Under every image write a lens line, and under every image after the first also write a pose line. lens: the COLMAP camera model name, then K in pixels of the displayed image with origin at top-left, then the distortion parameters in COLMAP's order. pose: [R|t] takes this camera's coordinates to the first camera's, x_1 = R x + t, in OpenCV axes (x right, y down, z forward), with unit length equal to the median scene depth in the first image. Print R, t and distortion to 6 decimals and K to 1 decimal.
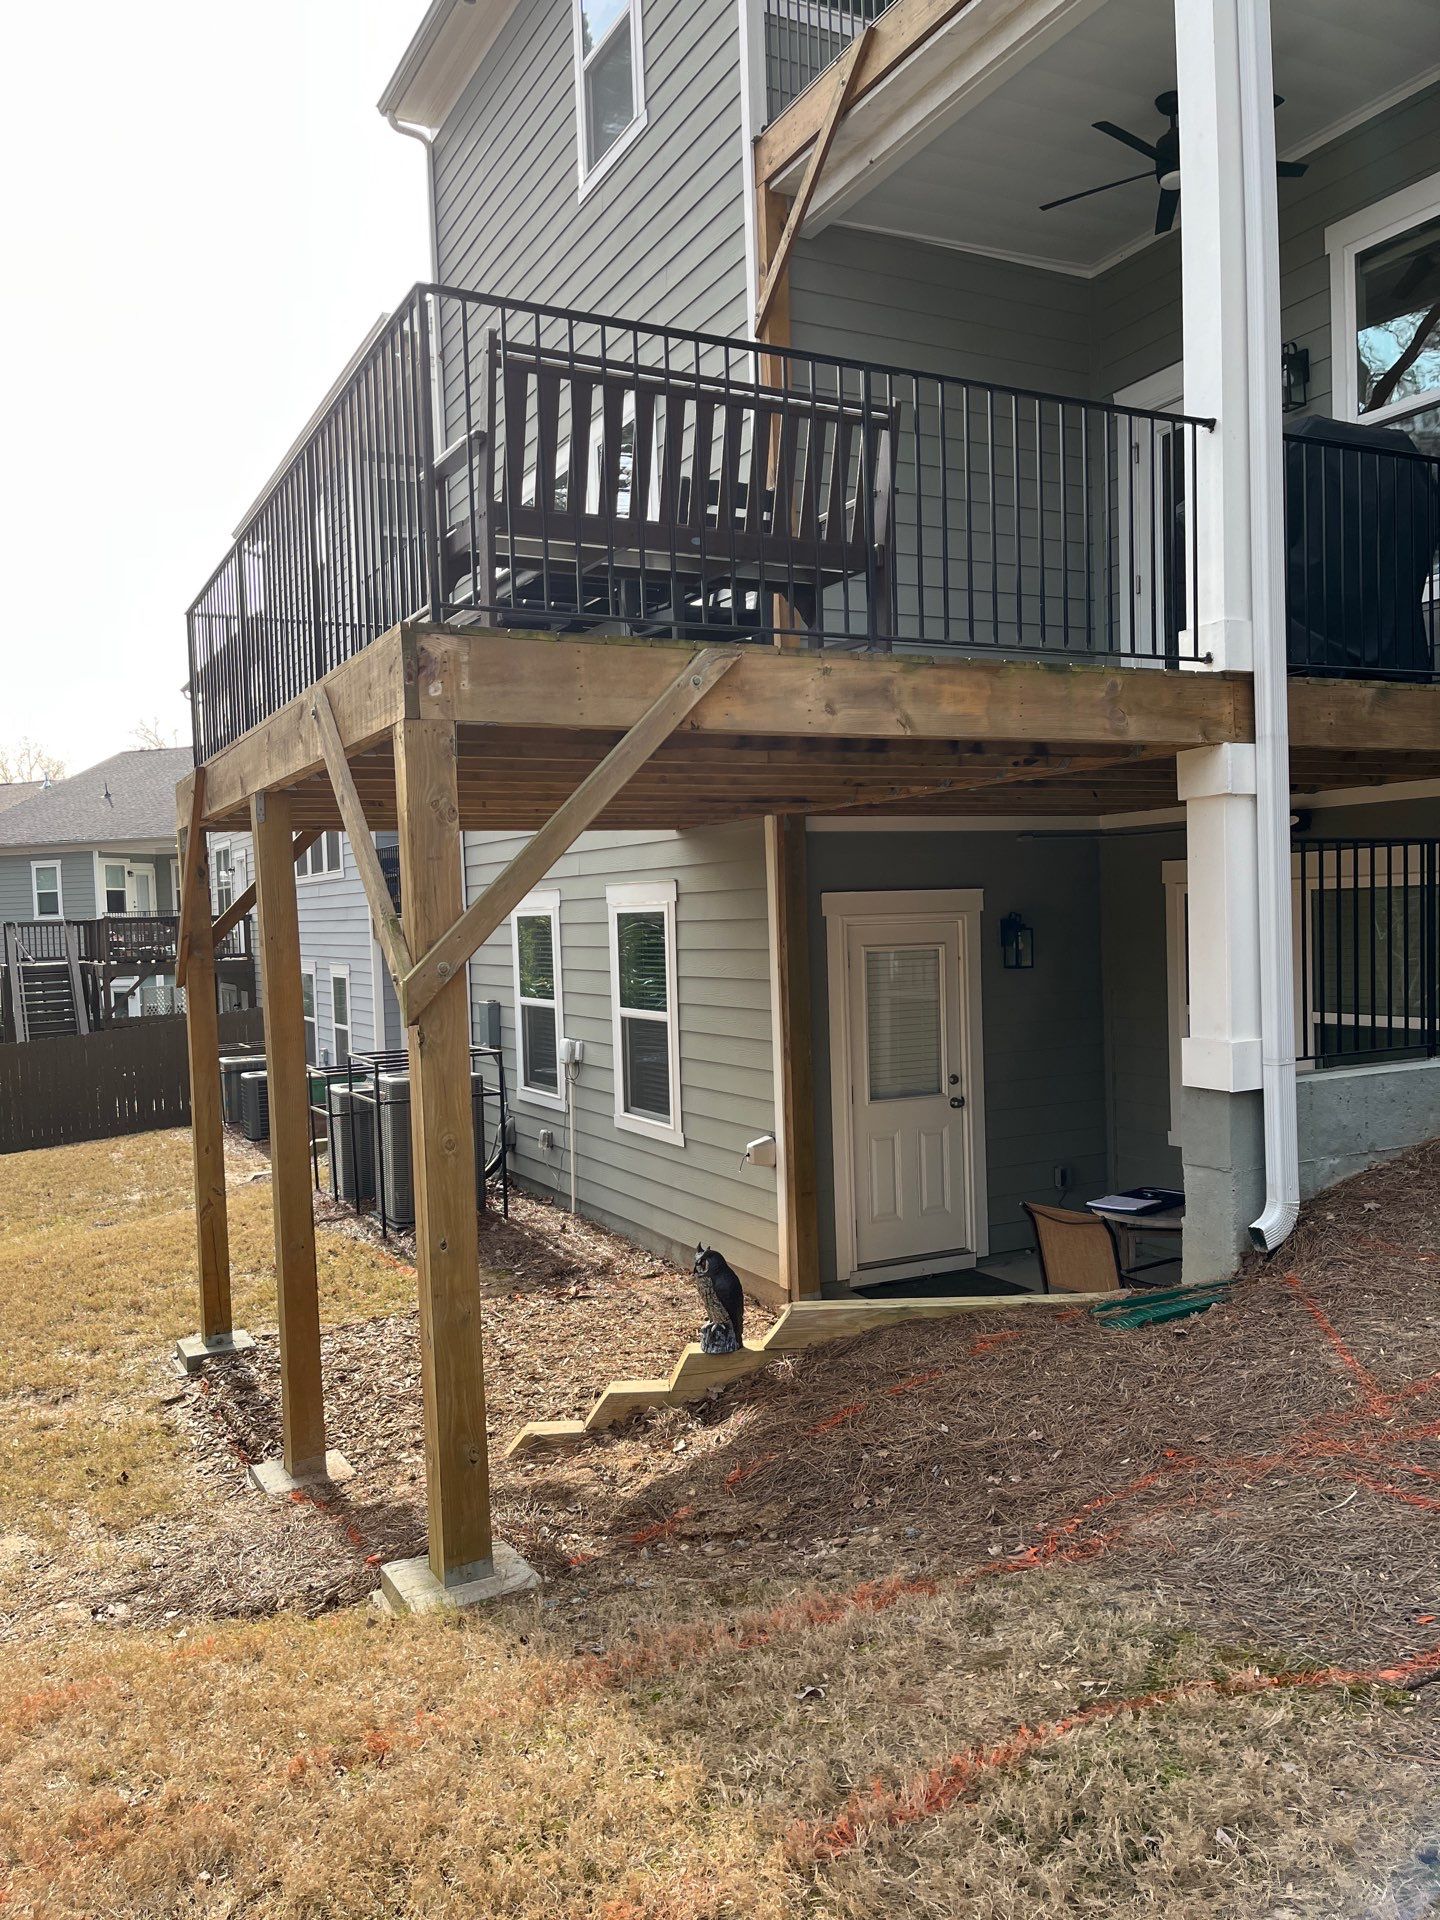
lens RADIAL K [[1433.7, 0, 717.9], [0, 1433.7, 981.7], [0, 0, 1]] dist [0.063768, -0.088698]
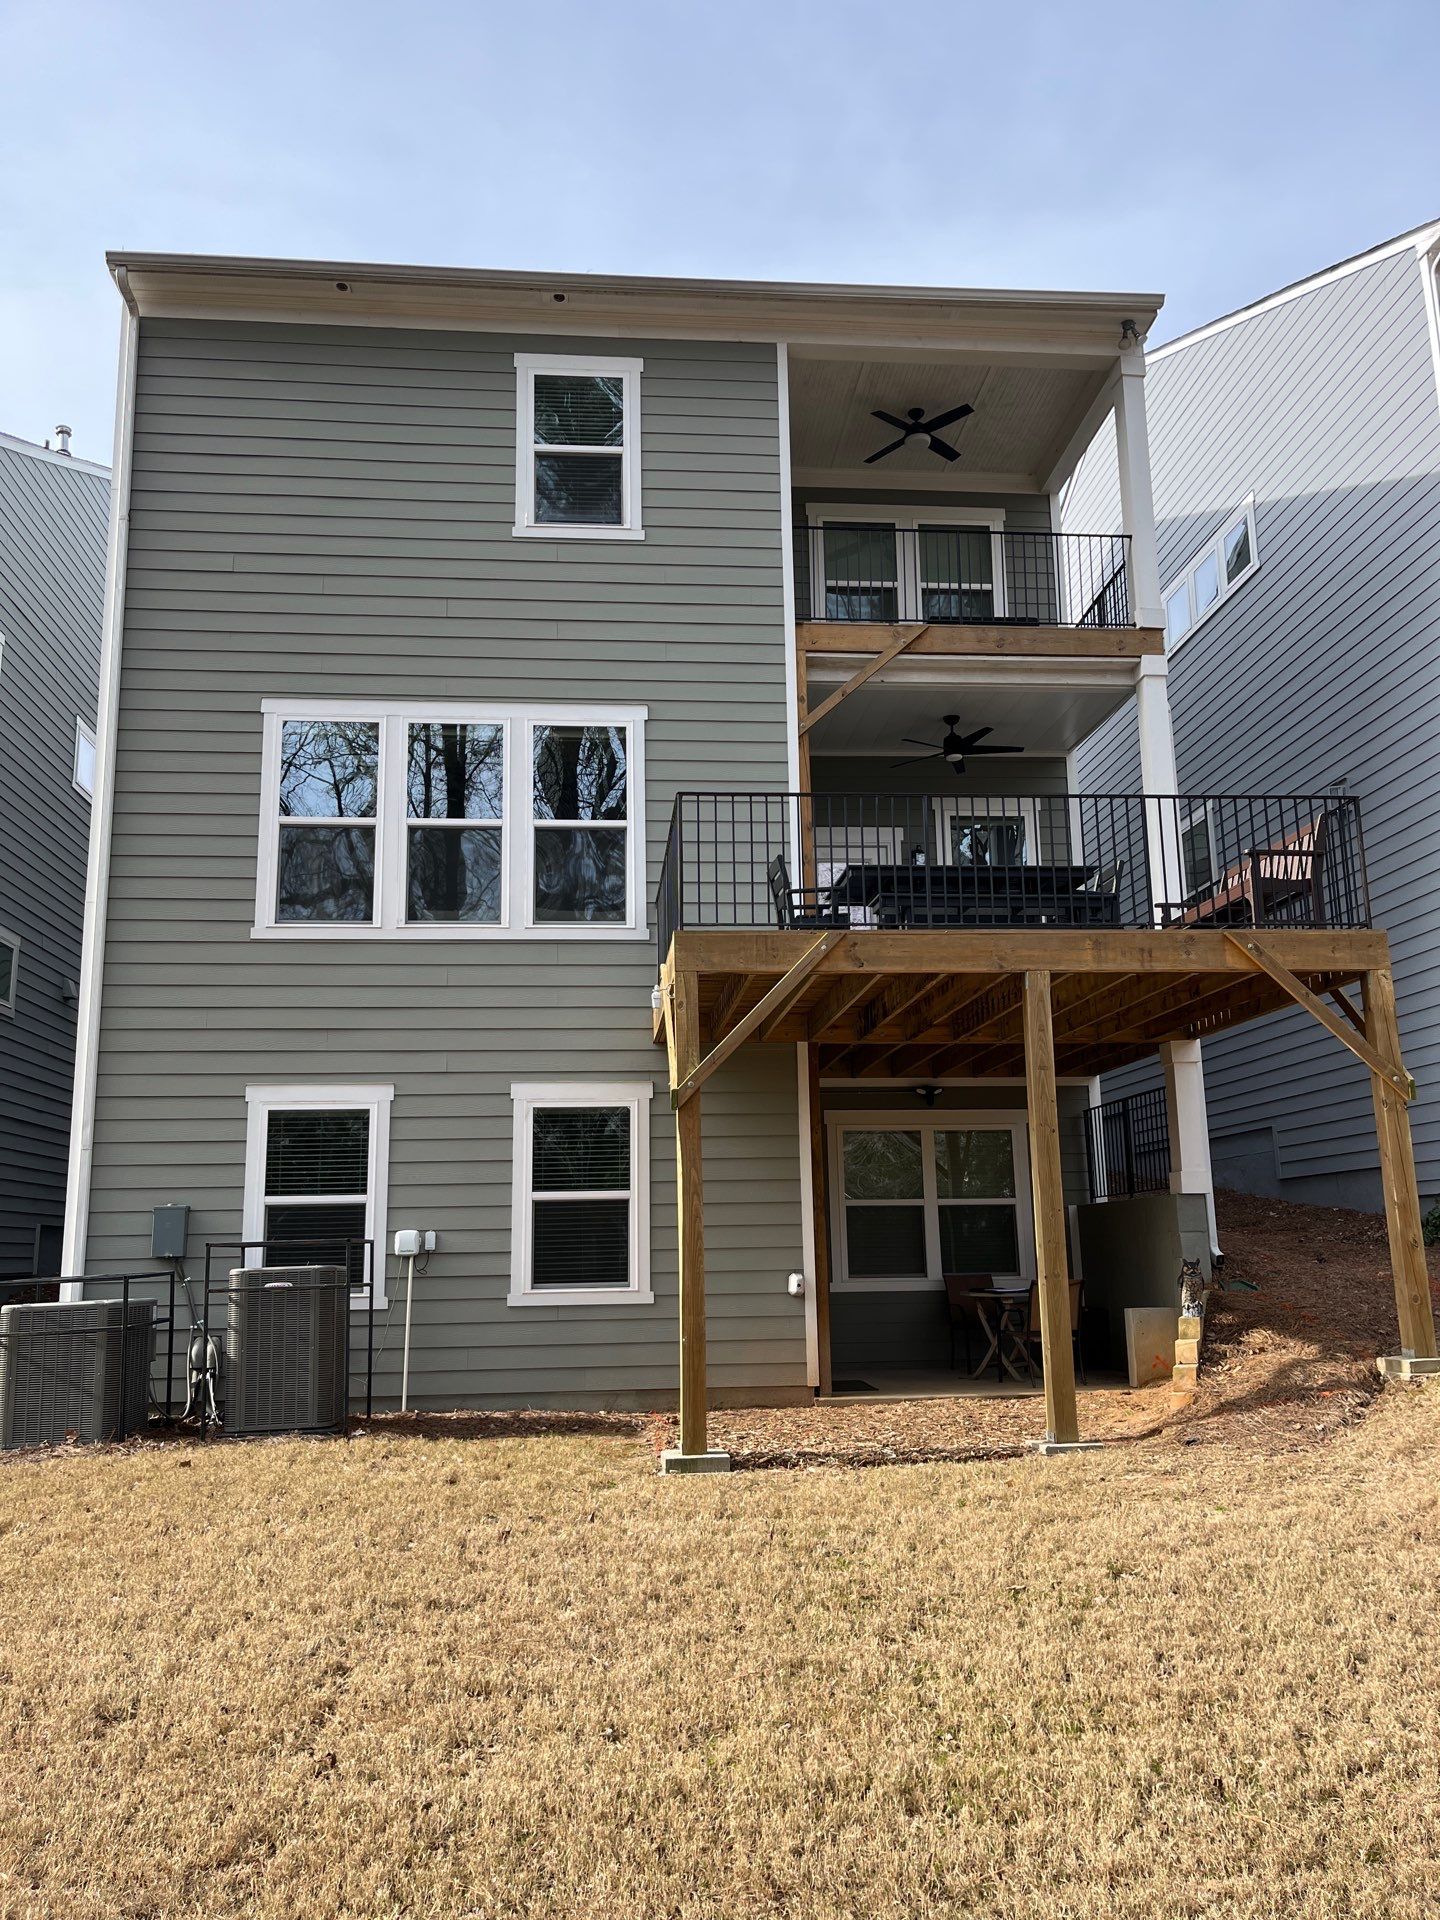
lens RADIAL K [[1433.7, 0, 717.9], [0, 1433.7, 981.7], [0, 0, 1]] dist [0.063768, -0.088698]
pose [[0.389465, 0.198575, 0.899380, -1.855085], [0.048294, 0.970736, -0.235243, 0.227484], [-0.919774, 0.135053, 0.368478, 0.766683]]
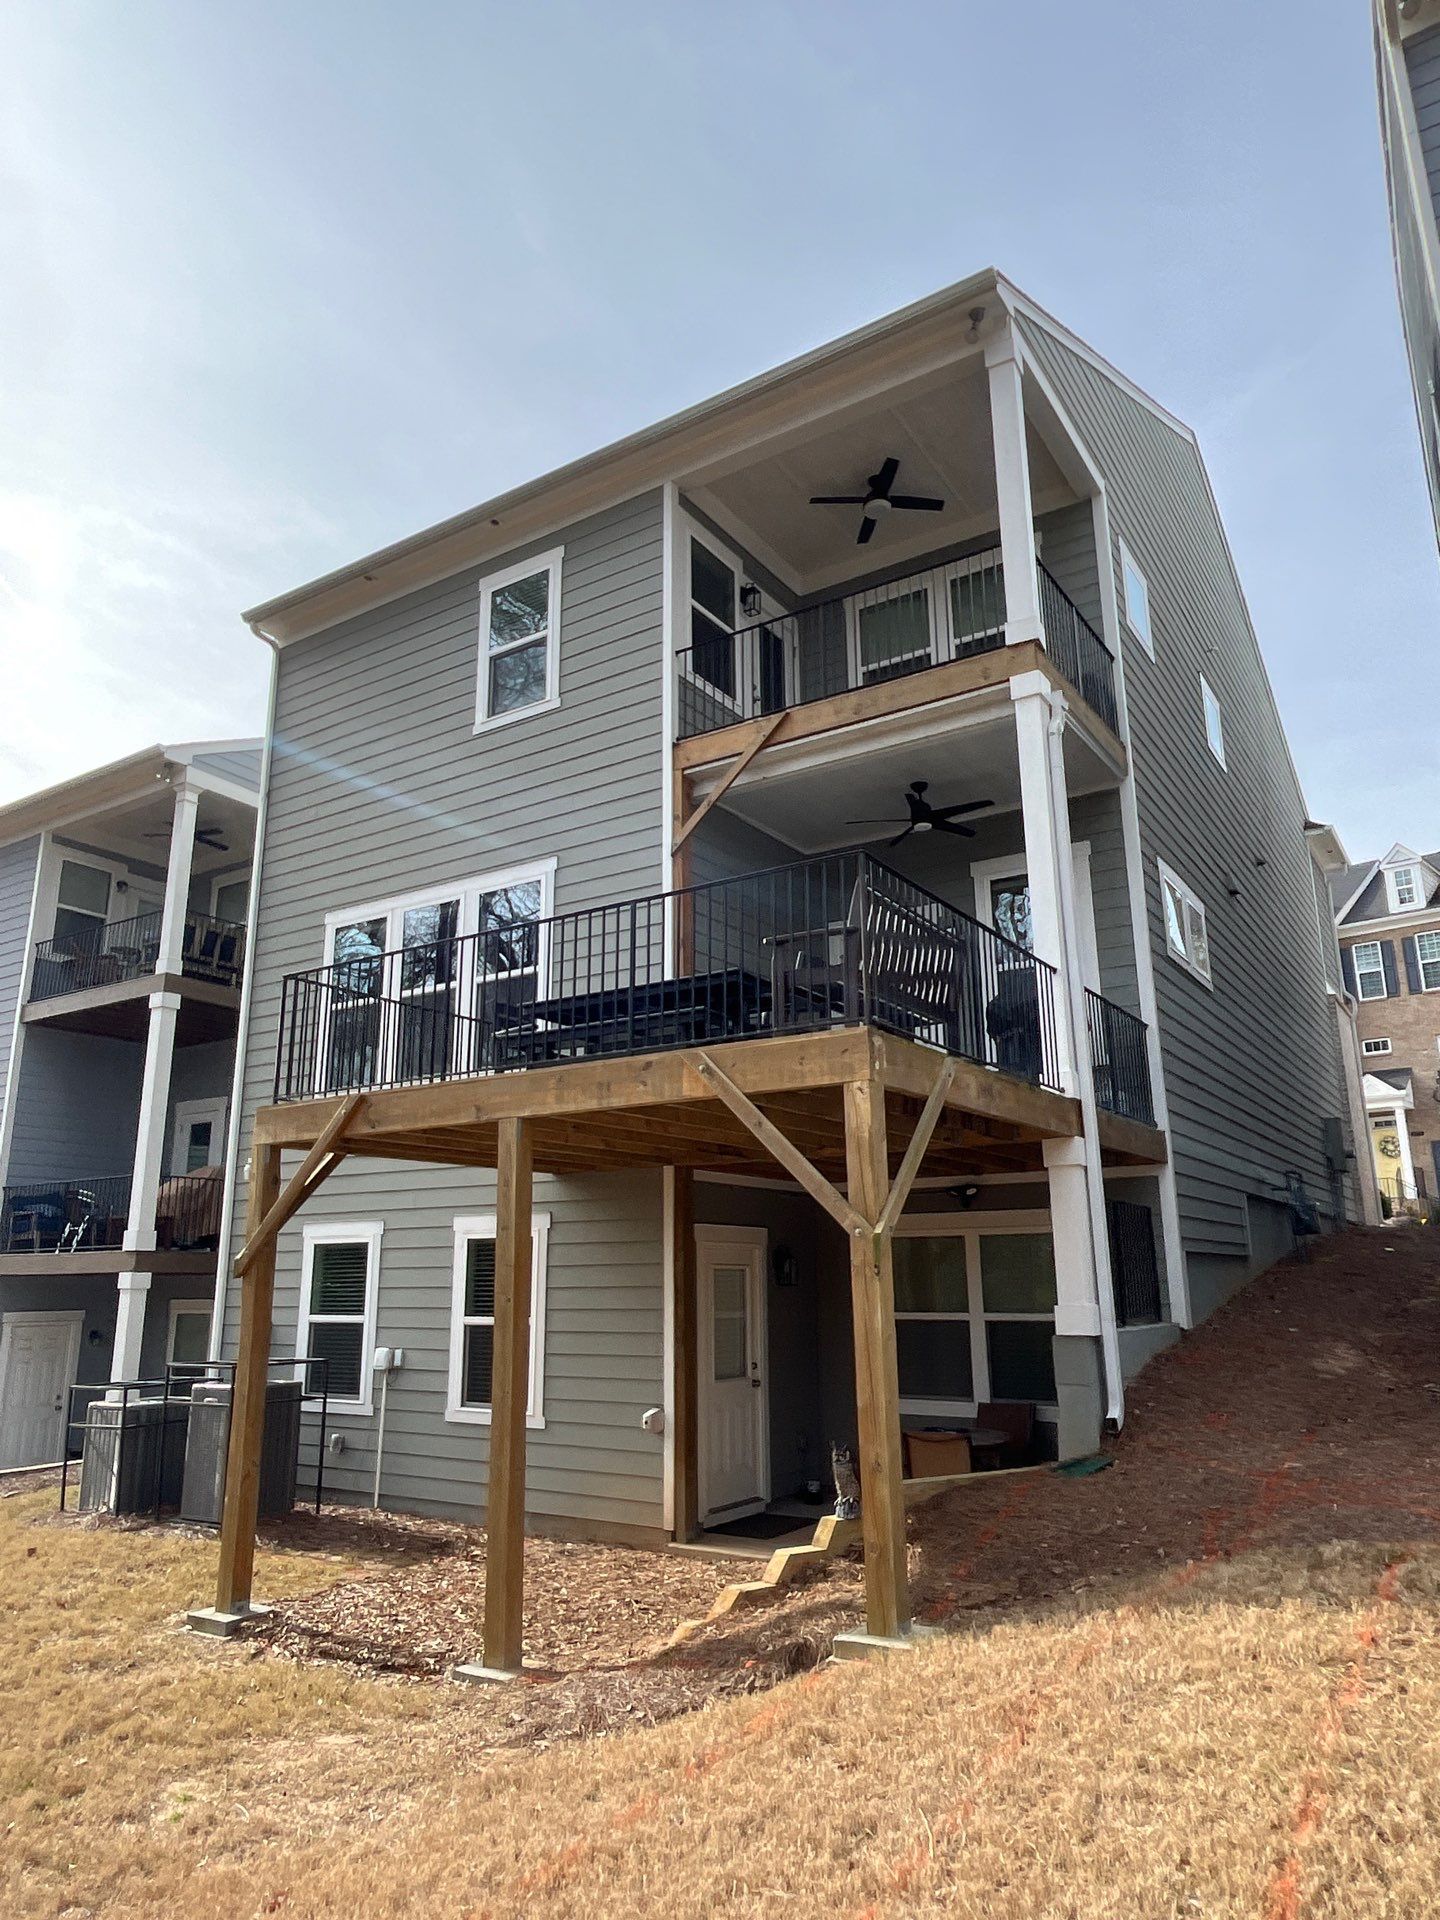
lens RADIAL K [[1233.0, 0, 721.1], [0, 1233.0, 969.6], [0, 0, 1]] dist [0.000988, -0.001379]
pose [[0.873309, 0.144627, 0.465204, -0.730572], [0.002363, 0.953648, -0.300916, 0.093408], [-0.487161, 0.263892, 0.832487, -0.128448]]
